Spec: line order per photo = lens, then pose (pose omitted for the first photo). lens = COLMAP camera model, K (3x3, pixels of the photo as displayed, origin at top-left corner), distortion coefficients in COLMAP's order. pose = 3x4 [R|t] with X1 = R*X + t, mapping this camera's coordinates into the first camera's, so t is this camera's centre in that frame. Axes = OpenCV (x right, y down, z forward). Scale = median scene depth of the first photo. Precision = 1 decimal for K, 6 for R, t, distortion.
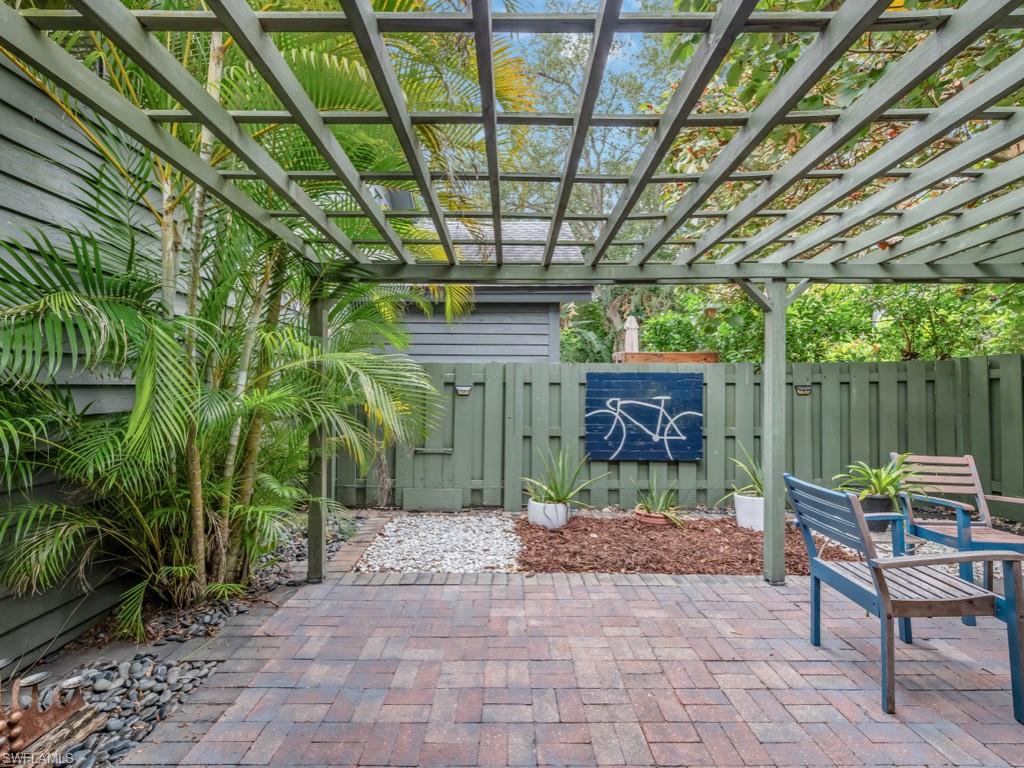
lens RADIAL K [[446.1, 0, 513.7], [0, 446.1, 387.0], [0, 0, 1]] dist [0.001044, 0.000092]
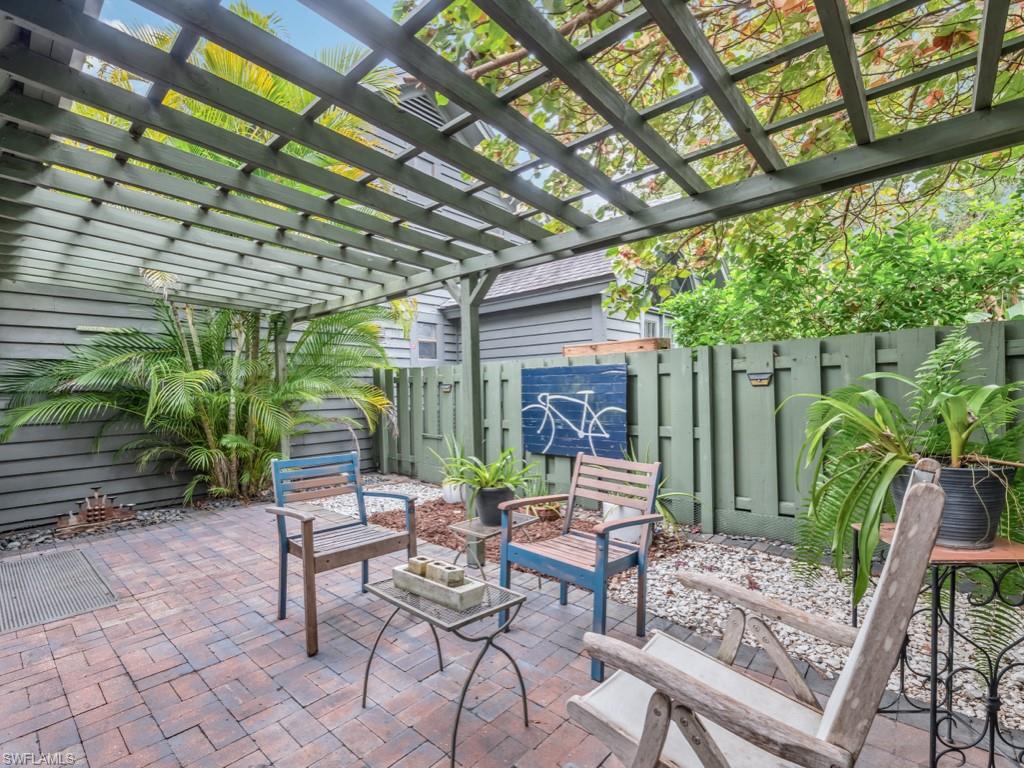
lens RADIAL K [[473.6, 0, 511.2], [0, 473.6, 389.1], [0, 0, 1]] dist [0.002546, 0.000376]
pose [[0.750997, -0.015156, -0.660132, 0.879850], [0.023598, 0.999714, 0.003893, 0.009610], [0.659884, -0.018501, 0.751140, 0.138757]]
